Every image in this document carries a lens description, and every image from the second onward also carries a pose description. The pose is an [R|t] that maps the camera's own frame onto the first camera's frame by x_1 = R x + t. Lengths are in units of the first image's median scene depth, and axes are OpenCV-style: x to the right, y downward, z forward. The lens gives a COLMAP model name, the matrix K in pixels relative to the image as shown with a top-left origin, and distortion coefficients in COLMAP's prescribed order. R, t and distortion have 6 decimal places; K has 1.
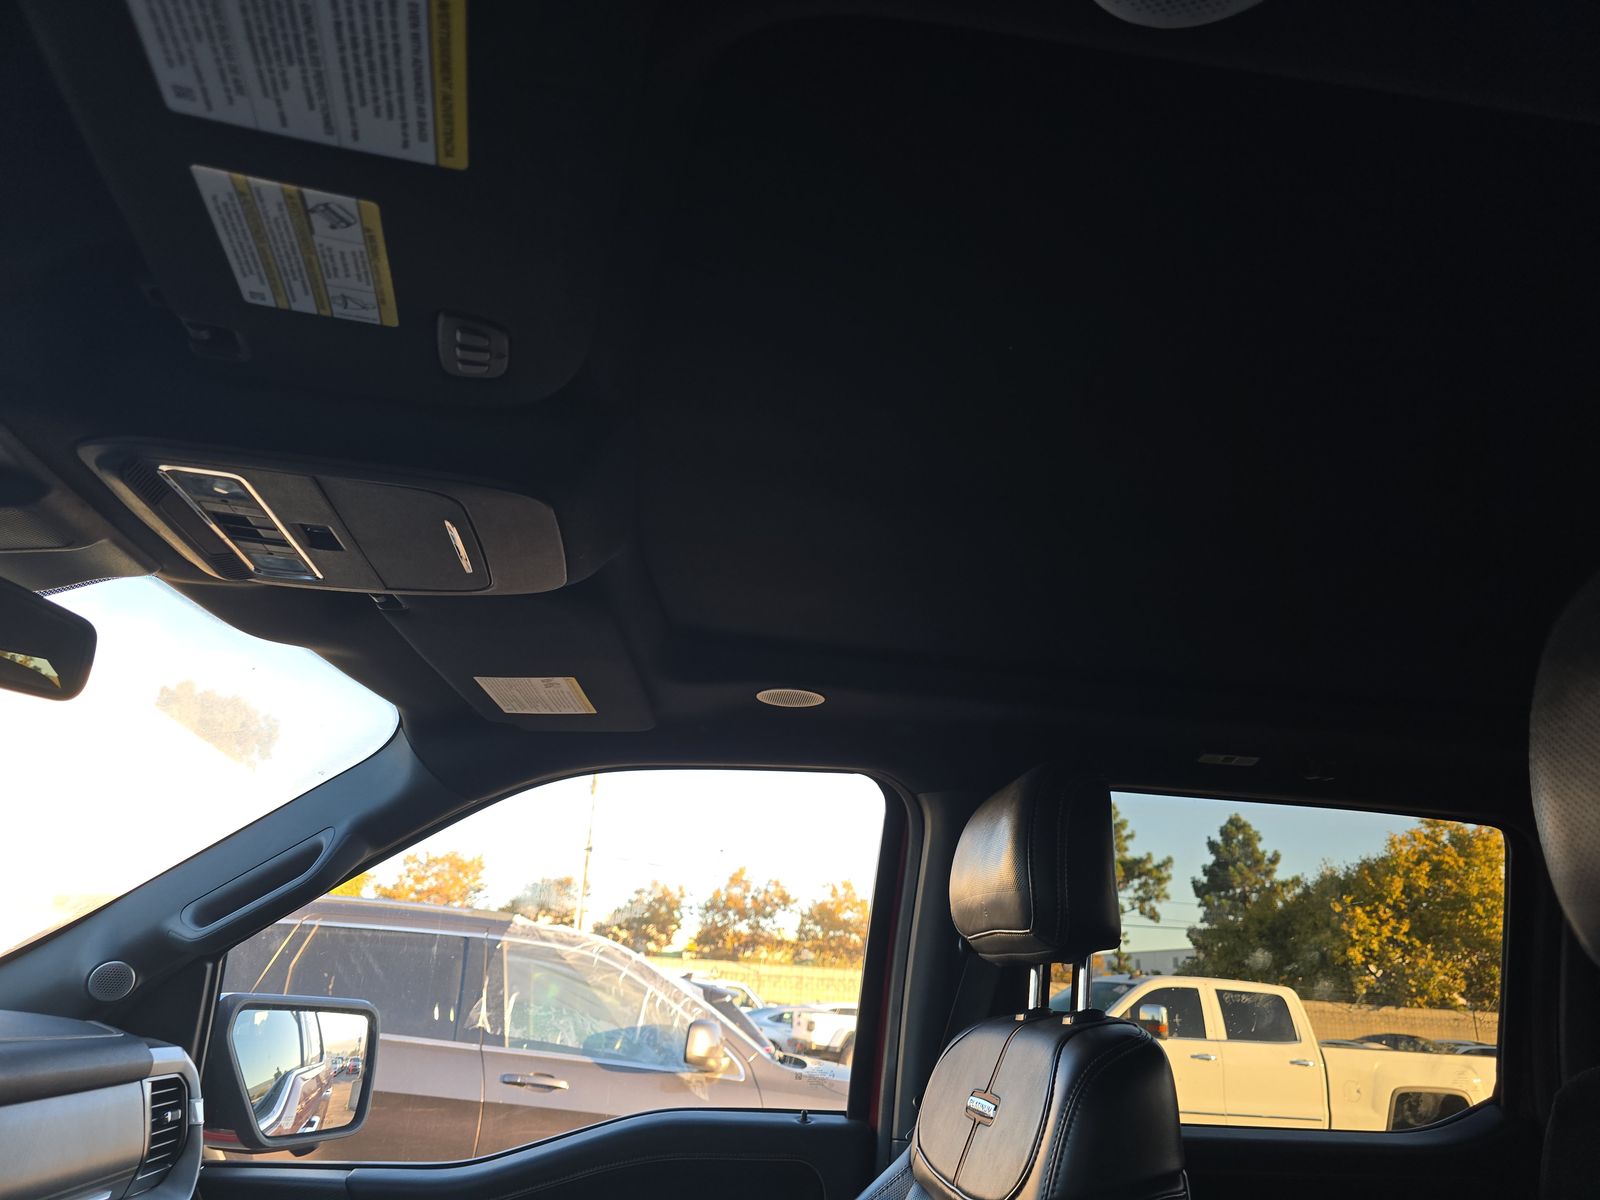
lens RADIAL K [[1076.3, 0, 797.9], [0, 1076.3, 608.1], [0, 0, 1]] dist [0.045508, -0.030641]
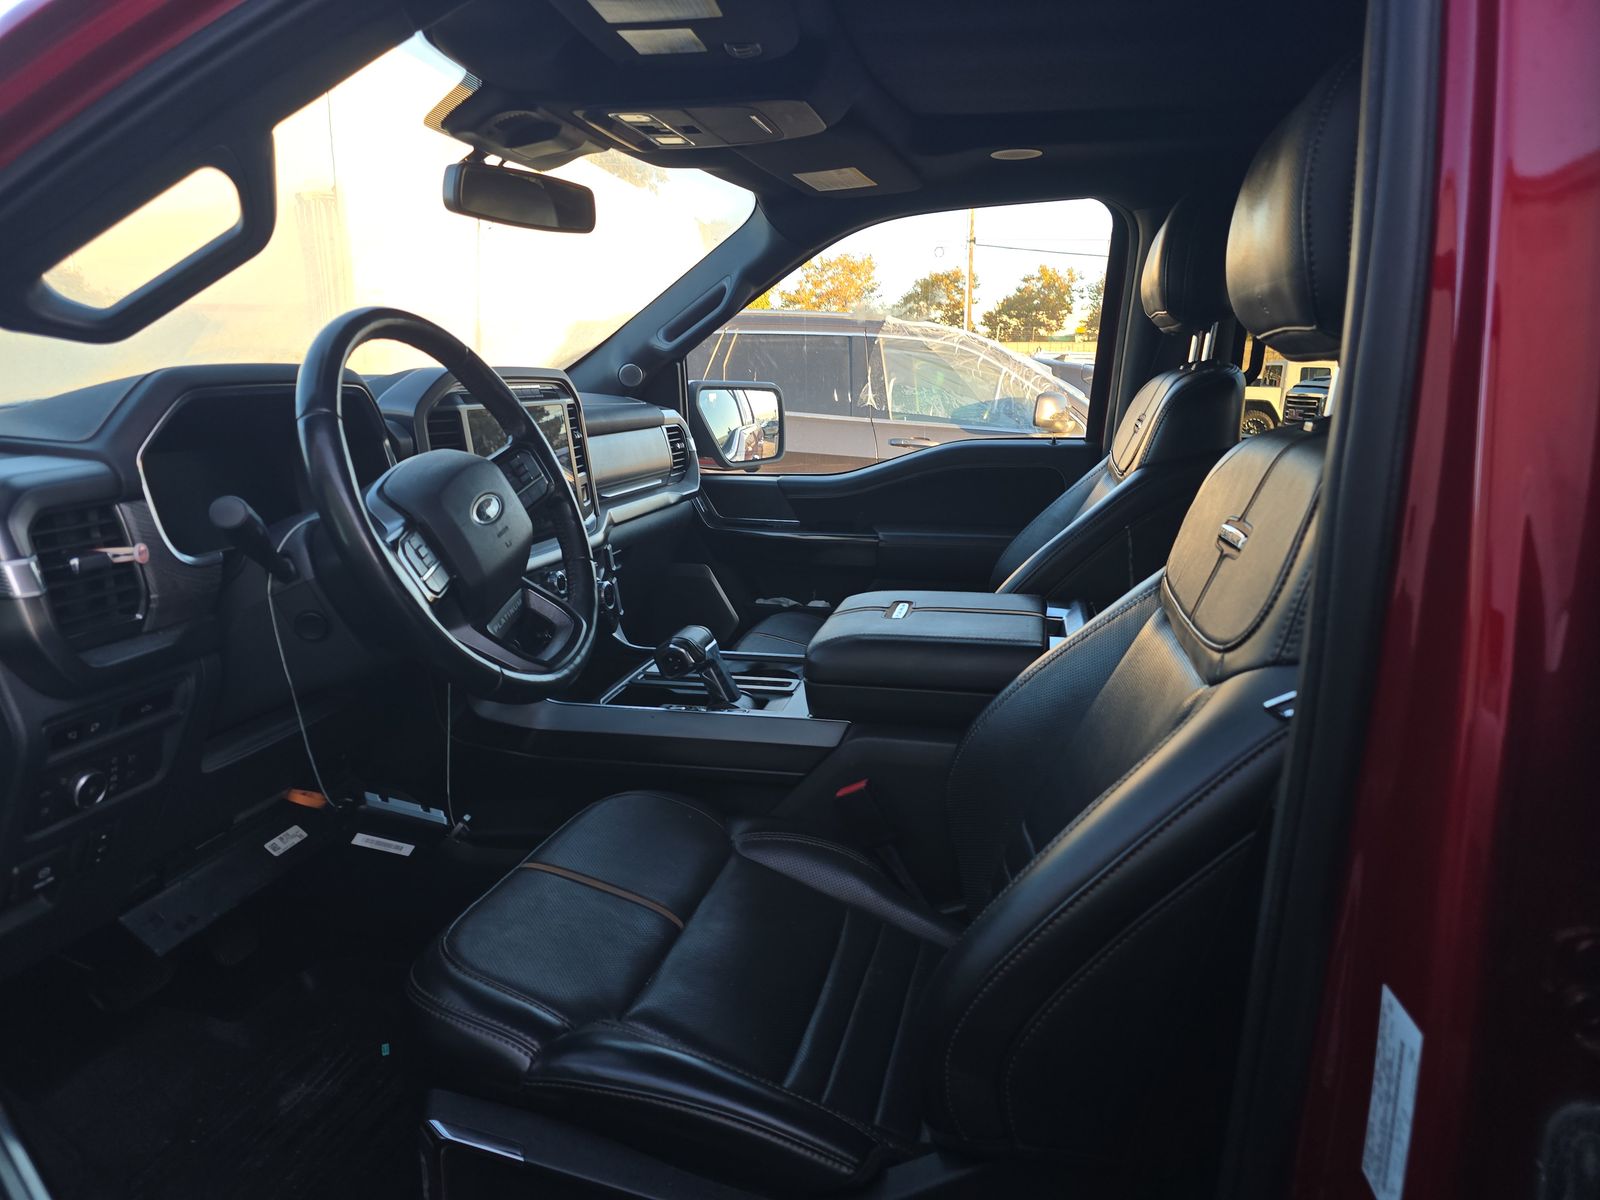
lens RADIAL K [[1076.3, 0, 798.9], [0, 1076.3, 605.5], [0, 0, 1]] dist [0.045508, -0.030641]
pose [[0.938174, 0.022534, -0.345430, 0.069399], [0.160735, 0.855425, 0.492354, -0.045933], [0.306584, -0.517437, 0.798915, -0.148775]]
